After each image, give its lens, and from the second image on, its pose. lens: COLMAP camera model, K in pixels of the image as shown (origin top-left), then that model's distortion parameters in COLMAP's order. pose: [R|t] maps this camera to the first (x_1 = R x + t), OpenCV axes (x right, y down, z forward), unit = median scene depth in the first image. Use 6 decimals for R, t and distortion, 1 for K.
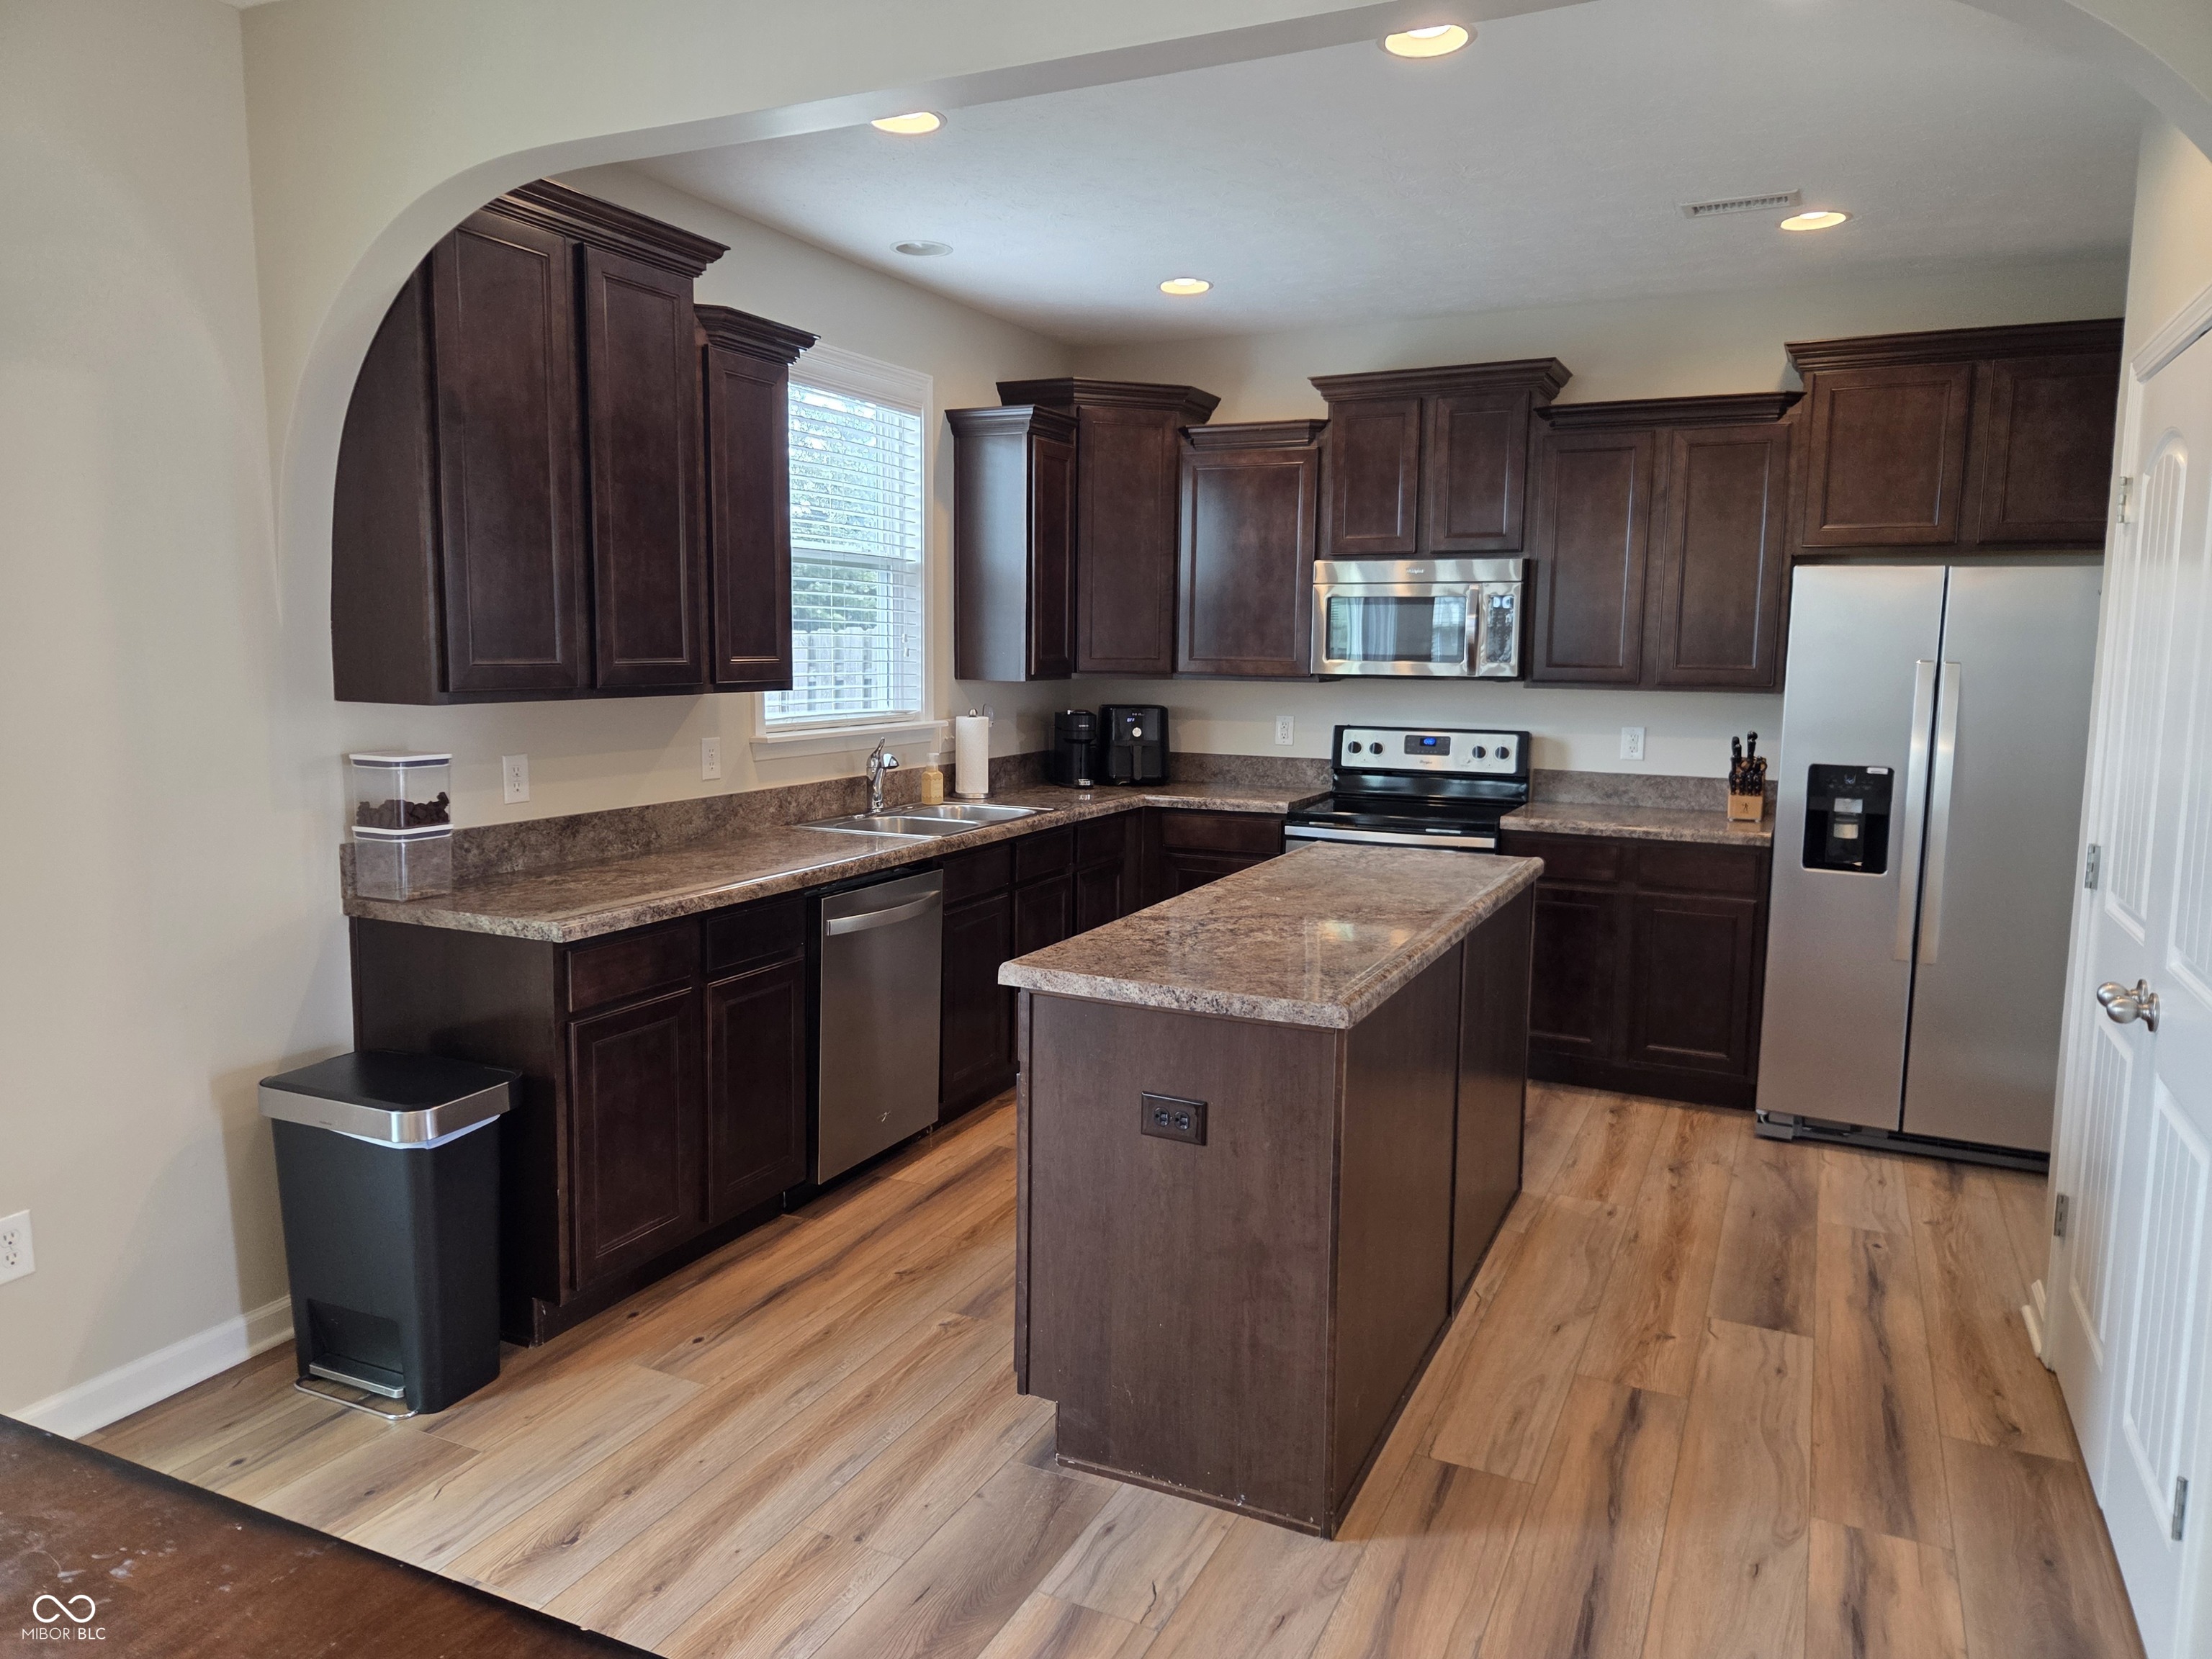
lens RADIAL K [[1490.7, 0, 1091.6], [0, 1490.7, 802.7], [0, 0, 1]] dist [0.073557, -0.057381]
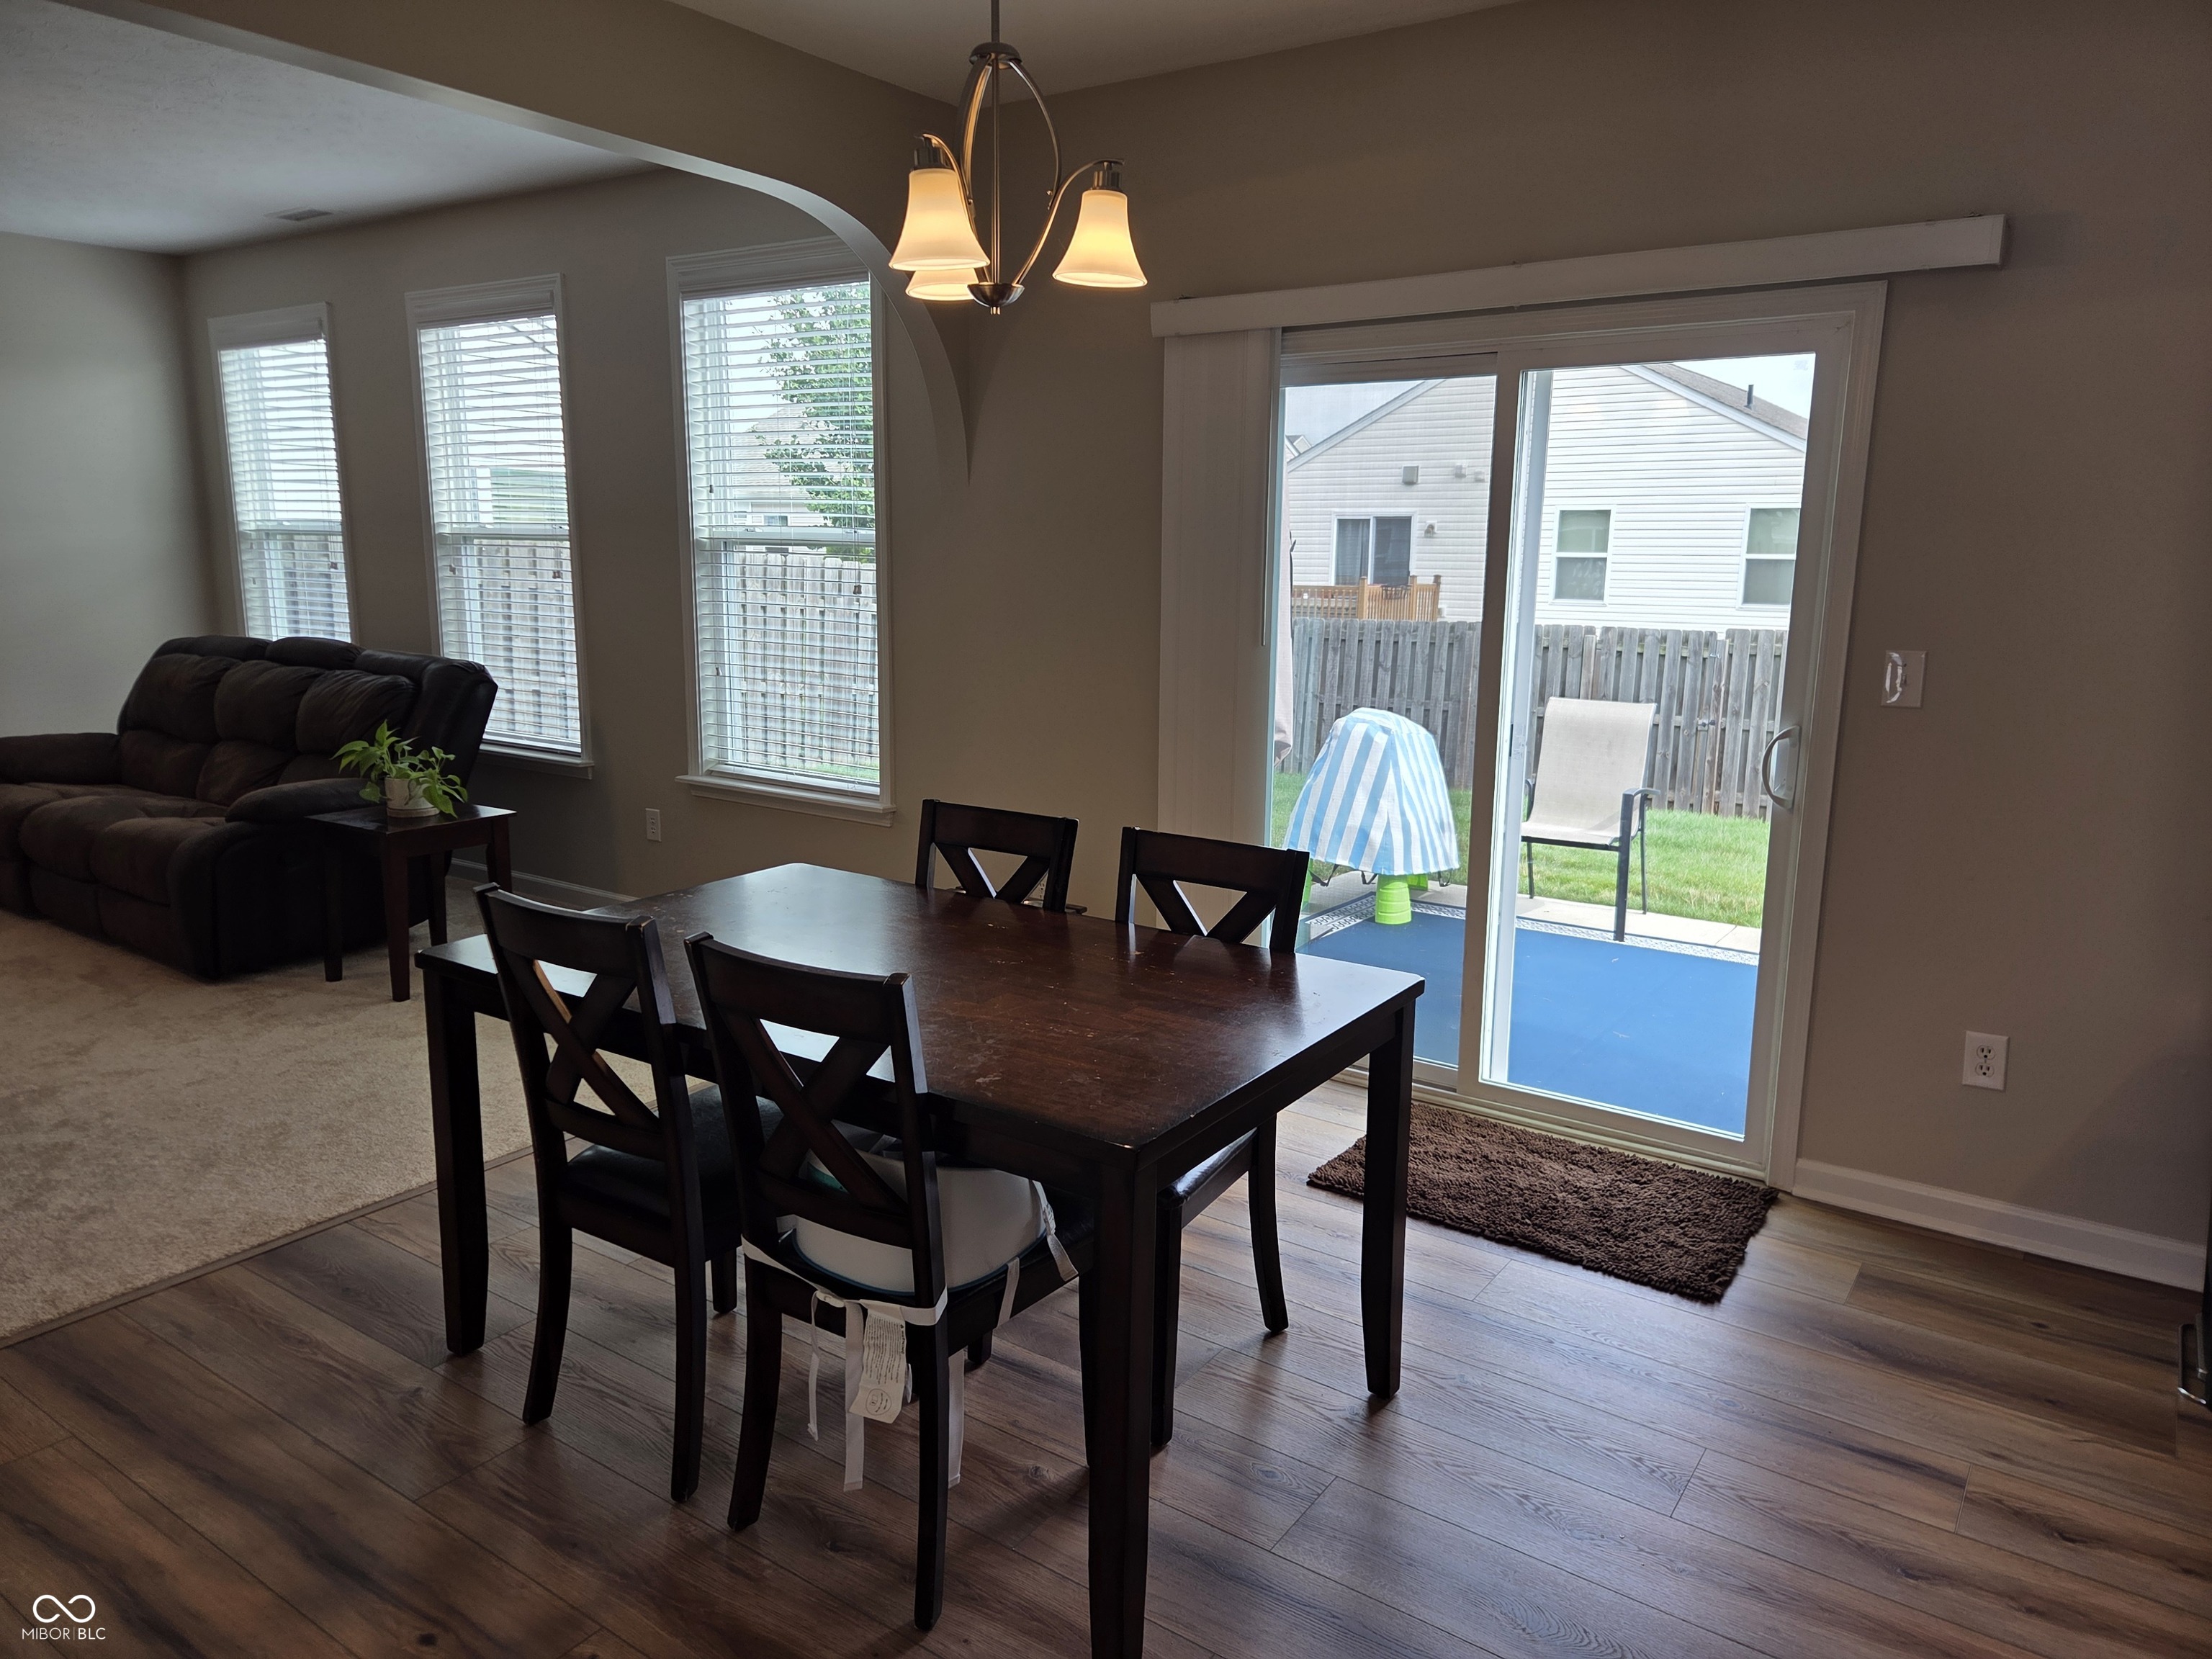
lens RADIAL K [[1490.7, 0, 1091.6], [0, 1490.7, 802.7], [0, 0, 1]] dist [0.073557, -0.057381]
pose [[-0.166451, 0.160908, -0.972832, 0.306207], [-0.124417, 0.975283, 0.182601, -0.019946], [0.978169, 0.151431, -0.142317, 0.263727]]
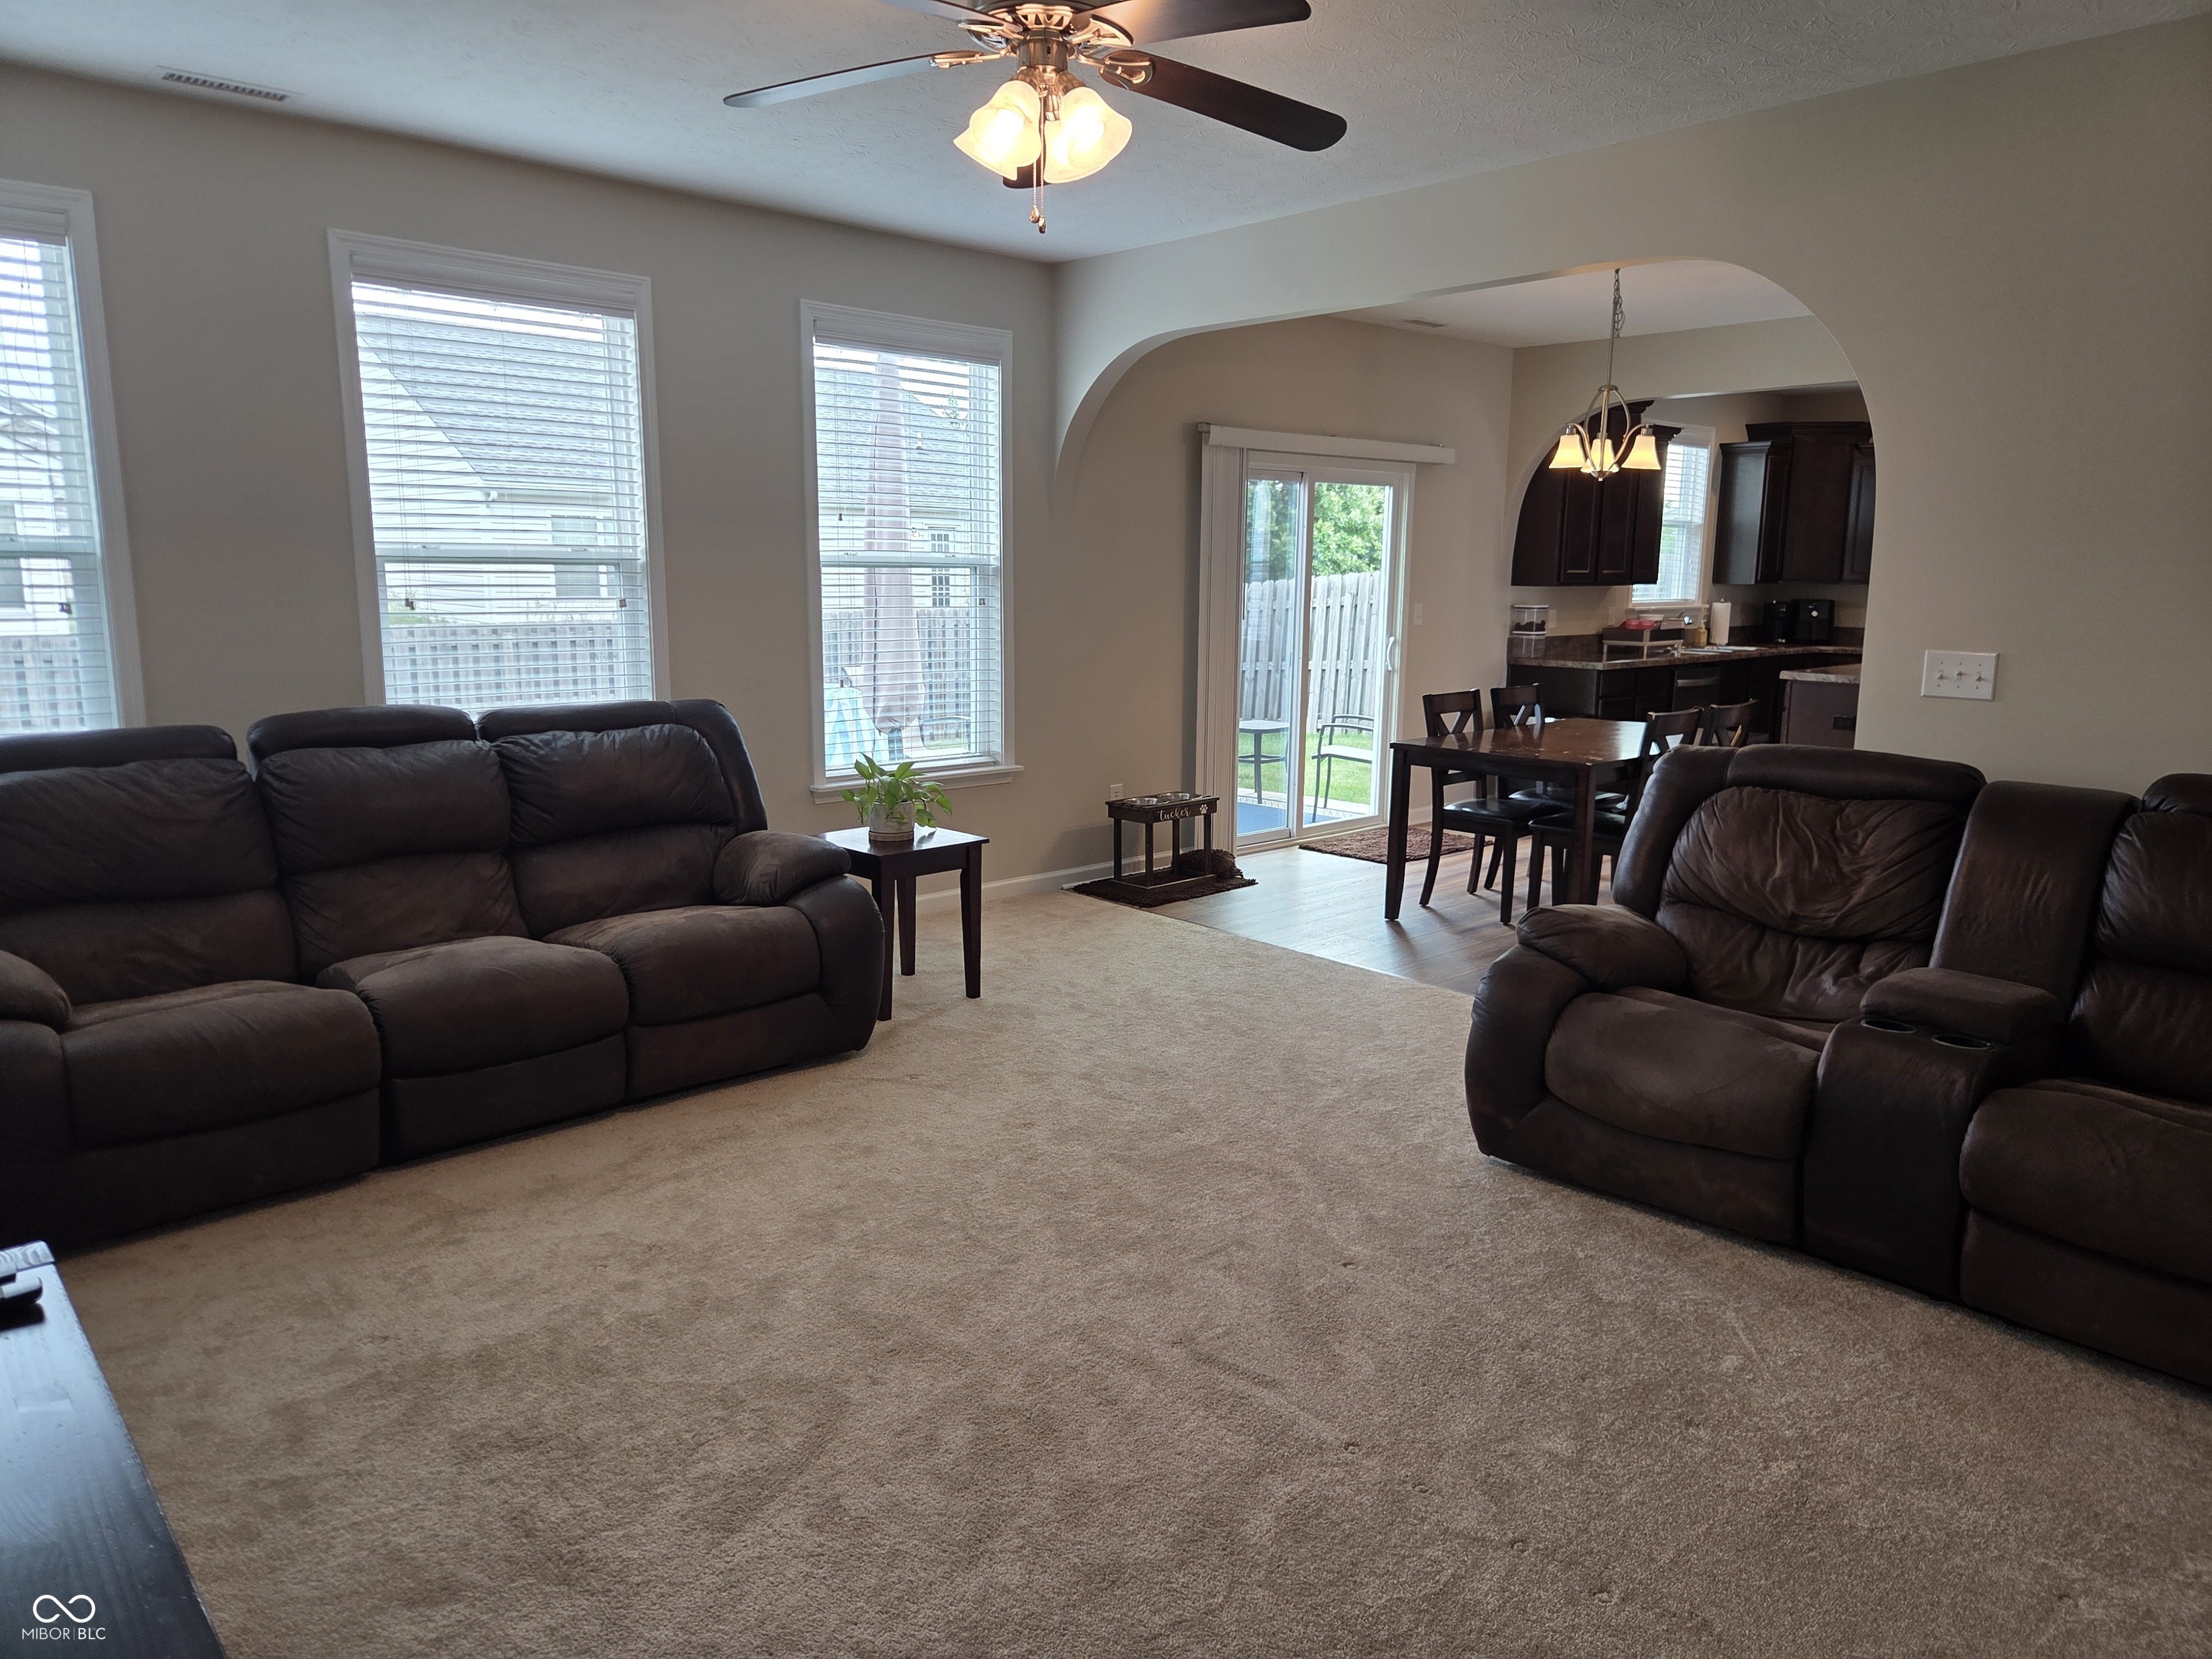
lens RADIAL K [[1490.7, 0, 1091.6], [0, 1490.7, 802.7], [0, 0, 1]] dist [0.073557, -0.057381]
pose [[0.929901, 0.058578, -0.363115, -0.131195], [-0.042334, 0.997721, 0.052541, 0.151946], [0.365365, -0.033486, 0.930262, -1.292902]]
